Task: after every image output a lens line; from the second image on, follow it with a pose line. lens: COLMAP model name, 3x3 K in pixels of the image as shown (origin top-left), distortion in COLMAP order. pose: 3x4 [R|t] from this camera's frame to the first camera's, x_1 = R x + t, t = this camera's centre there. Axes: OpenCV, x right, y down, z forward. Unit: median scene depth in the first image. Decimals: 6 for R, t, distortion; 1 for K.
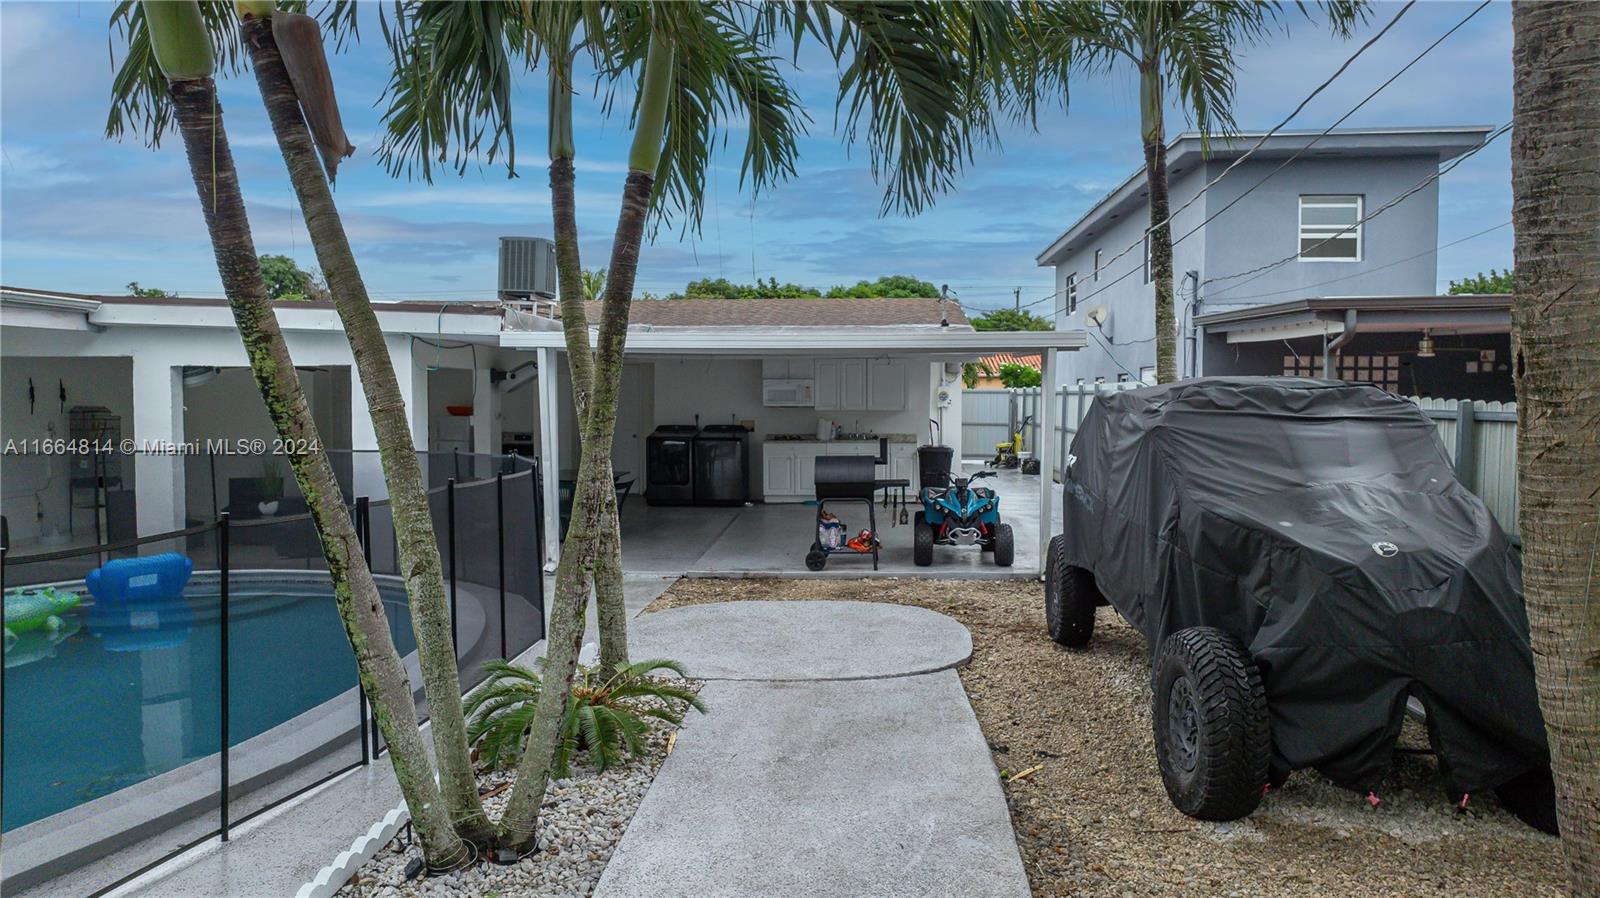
lens RADIAL K [[1138.4, 0, 800.0], [0, 1138.4, 449.0], [0, 0, 1]] dist [-0.003034, 0.000579]
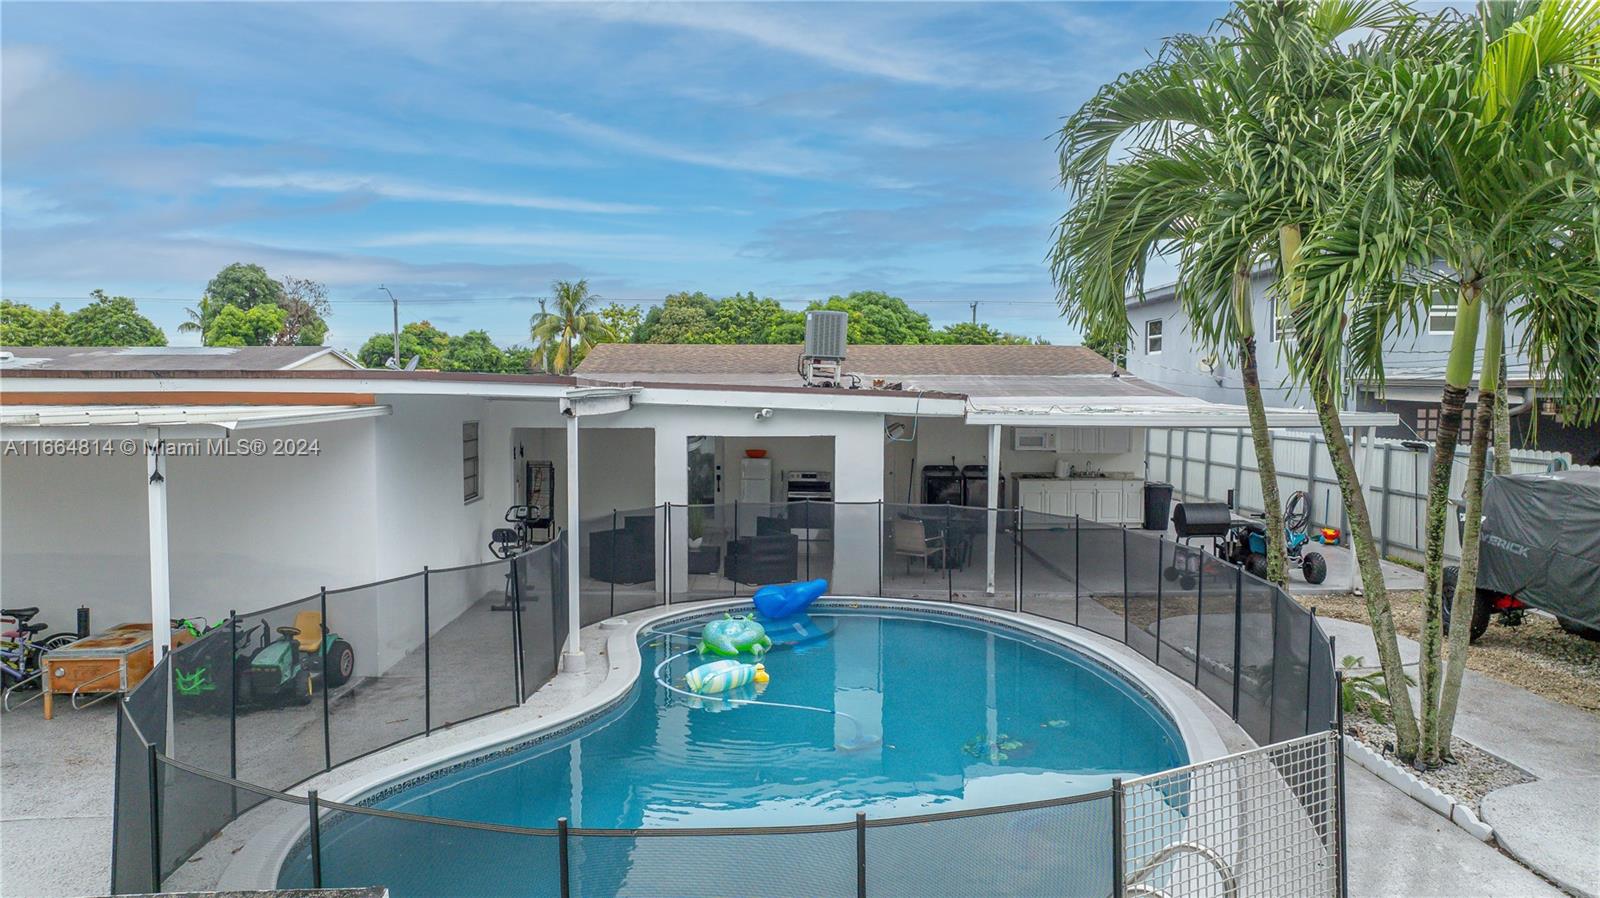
lens RADIAL K [[1138.4, 0, 800.0], [0, 1138.4, 449.0], [0, 0, 1]] dist [-0.003034, 0.000579]
pose [[0.995523, -0.003202, 0.094469, -0.379835], [0.003100, 0.999994, 0.001222, -0.041410], [-0.094472, -0.000924, 0.995527, -0.190884]]
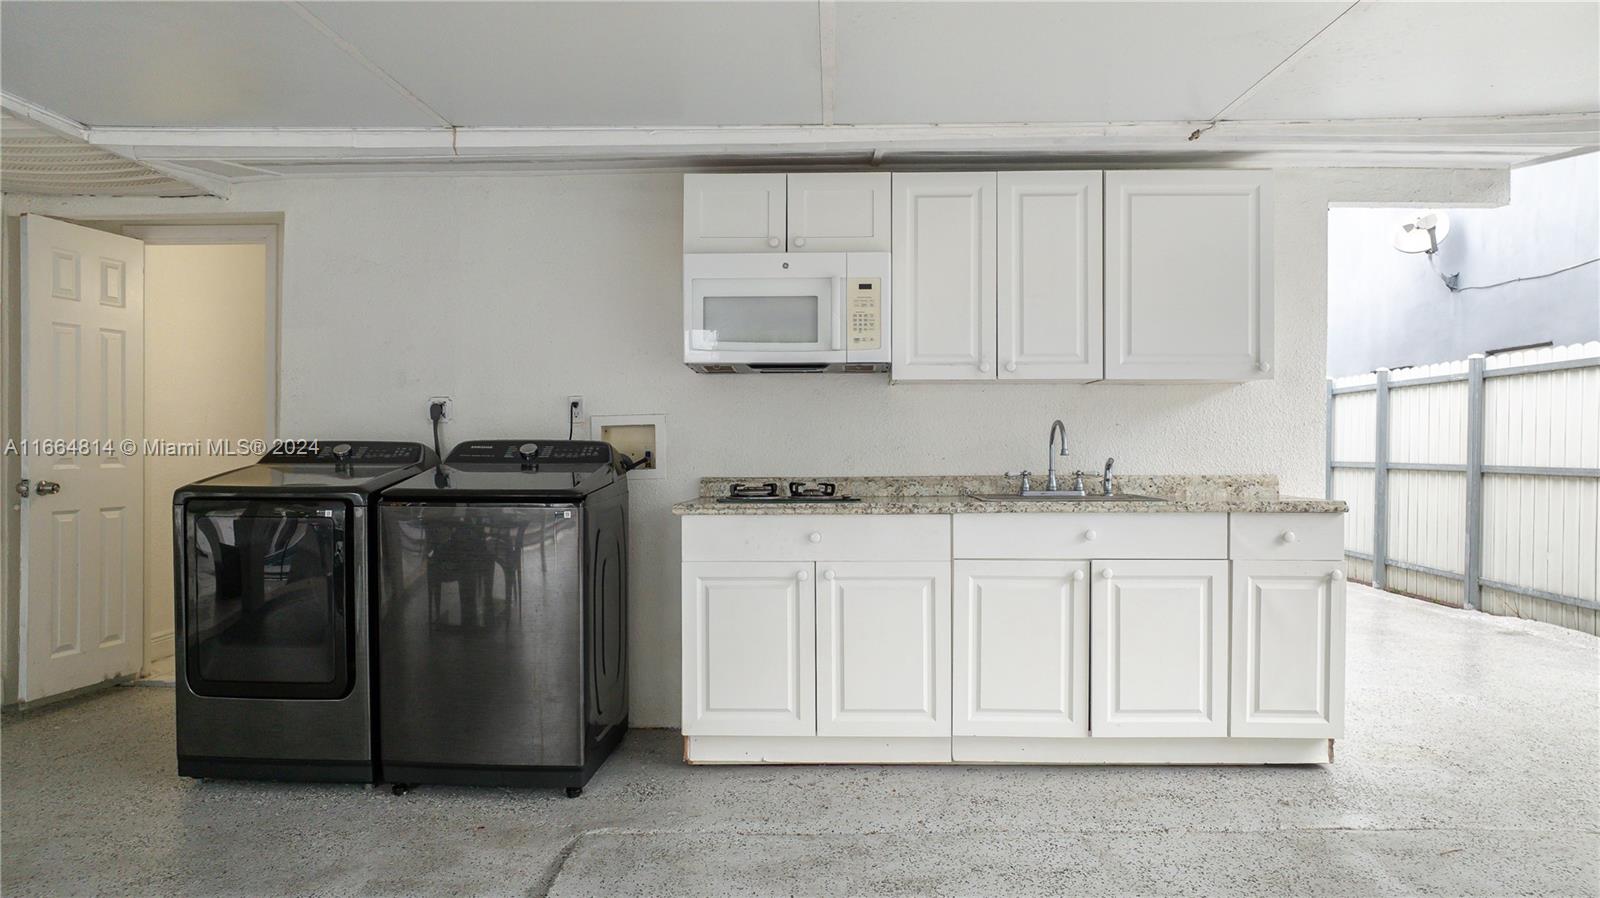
lens RADIAL K [[1138.4, 0, 800.0], [0, 1138.4, 449.0], [0, 0, 1]] dist [-0.003034, 0.000579]
pose [[0.999148, 0.002900, 0.041176, -0.017627], [-0.000943, 0.998873, -0.047459, -0.007318], [-0.041267, 0.047379, 0.998024, 0.761374]]
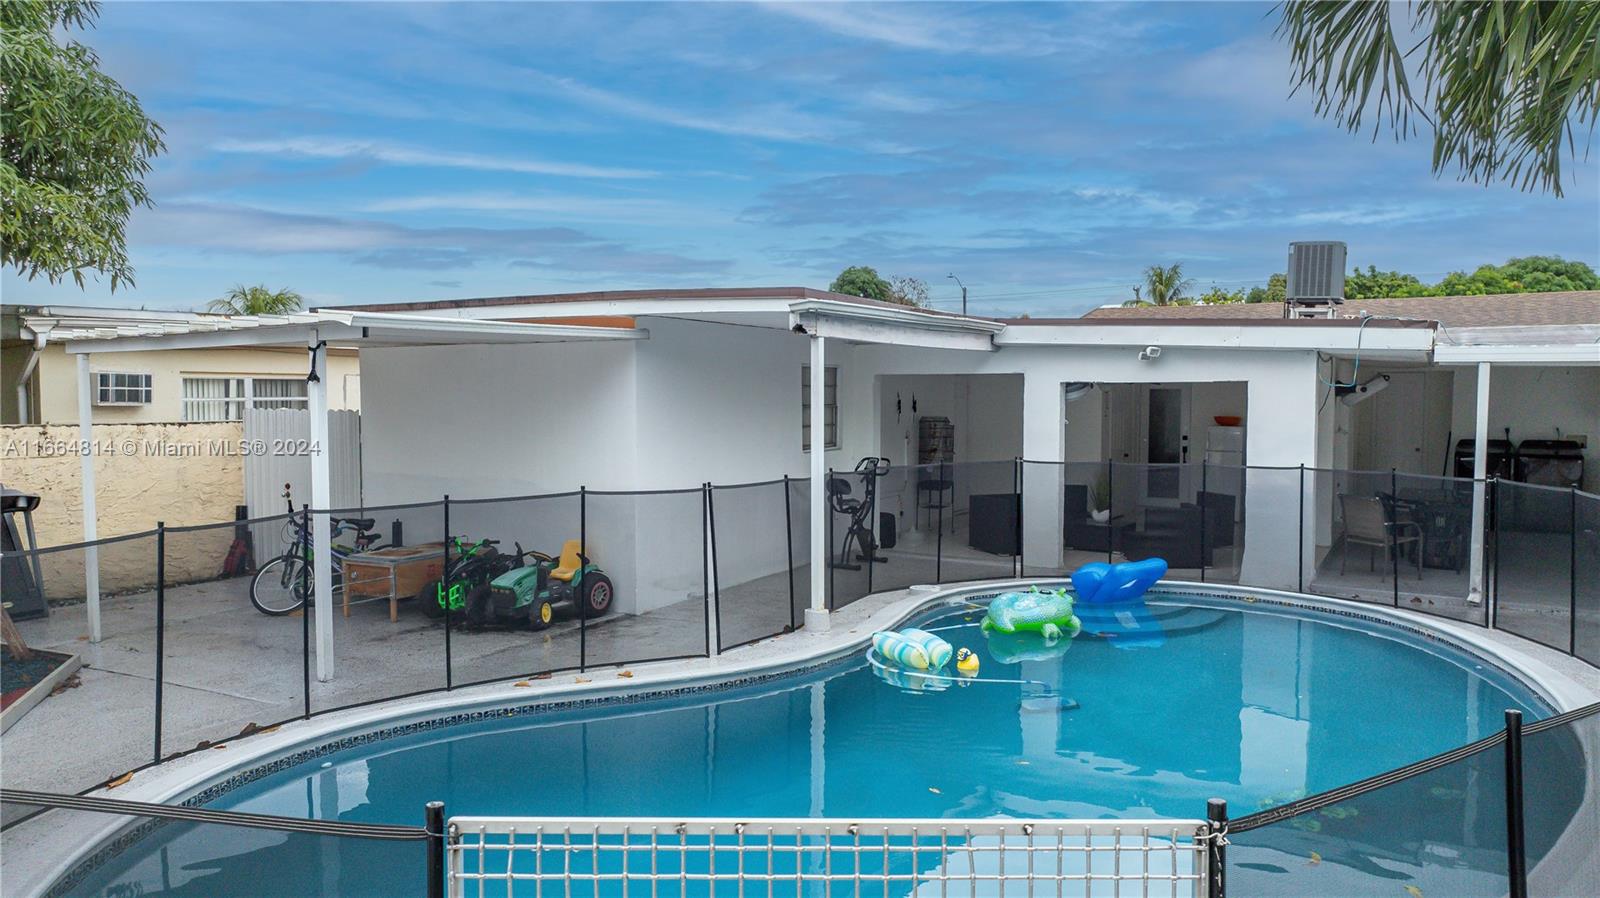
lens RADIAL K [[1138.4, 0, 800.0], [0, 1138.4, 449.0], [0, 0, 1]] dist [-0.003034, 0.000579]
pose [[0.903322, 0.021168, -0.428440, -0.218182], [-0.020255, 0.999772, 0.006691, -0.008723], [0.428484, 0.002634, 0.903545, -0.049390]]
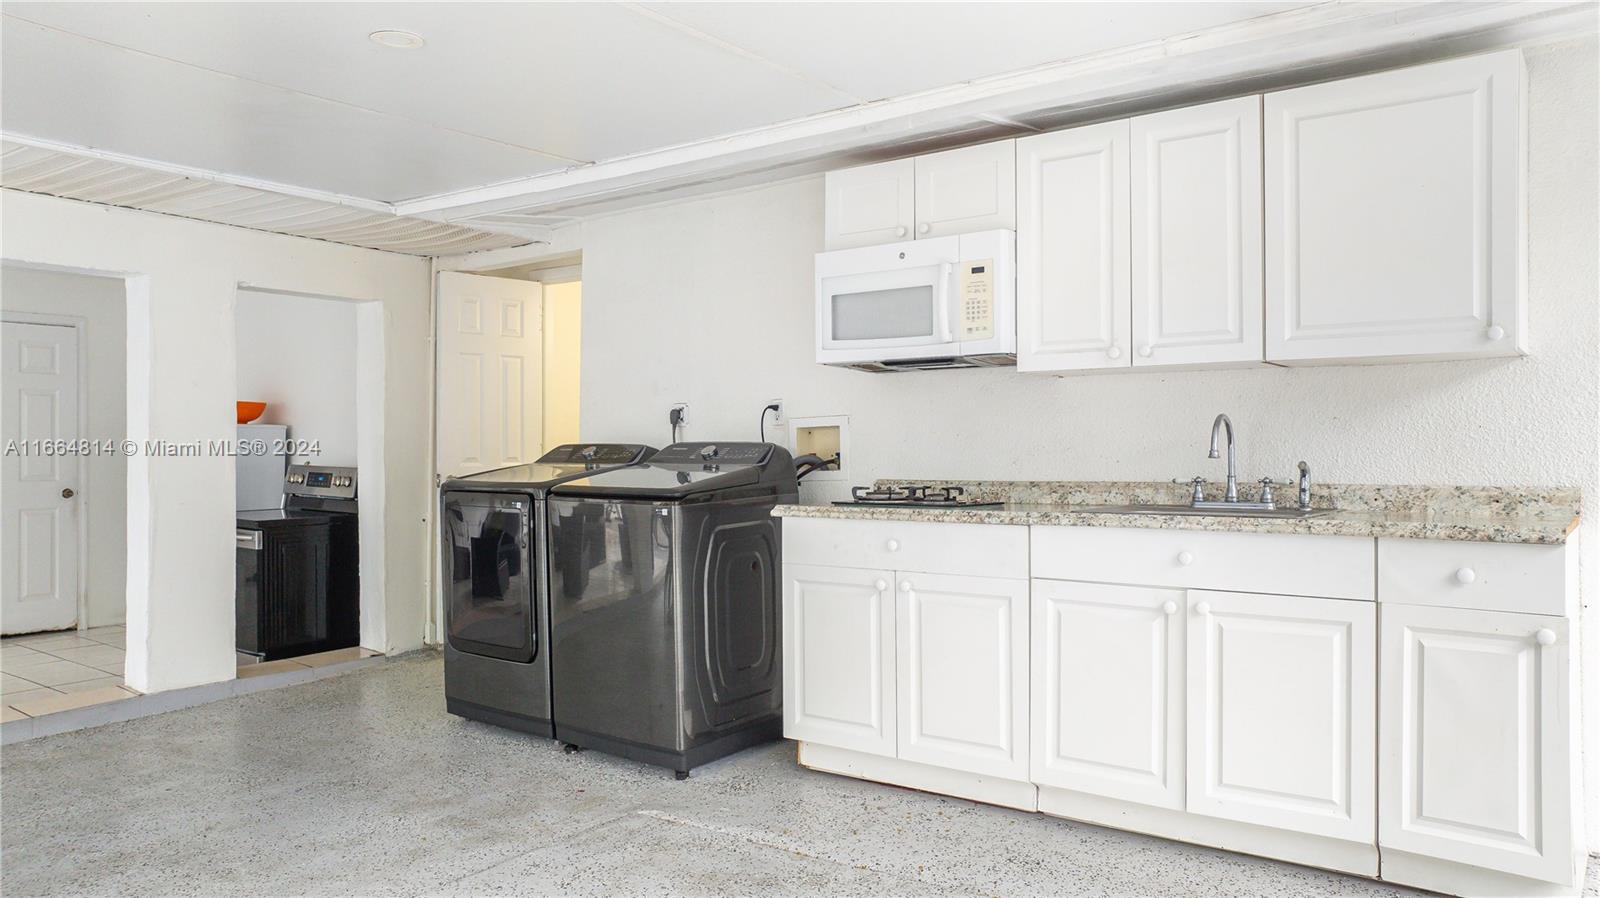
lens RADIAL K [[1138.4, 0, 800.0], [0, 1138.4, 449.0], [0, 0, 1]] dist [-0.003034, 0.000579]
pose [[0.845266, 0.001516, -0.534344, 0.095743], [-0.026706, 0.998866, -0.039412, -0.009581], [0.533678, 0.047584, 0.844348, 0.800367]]
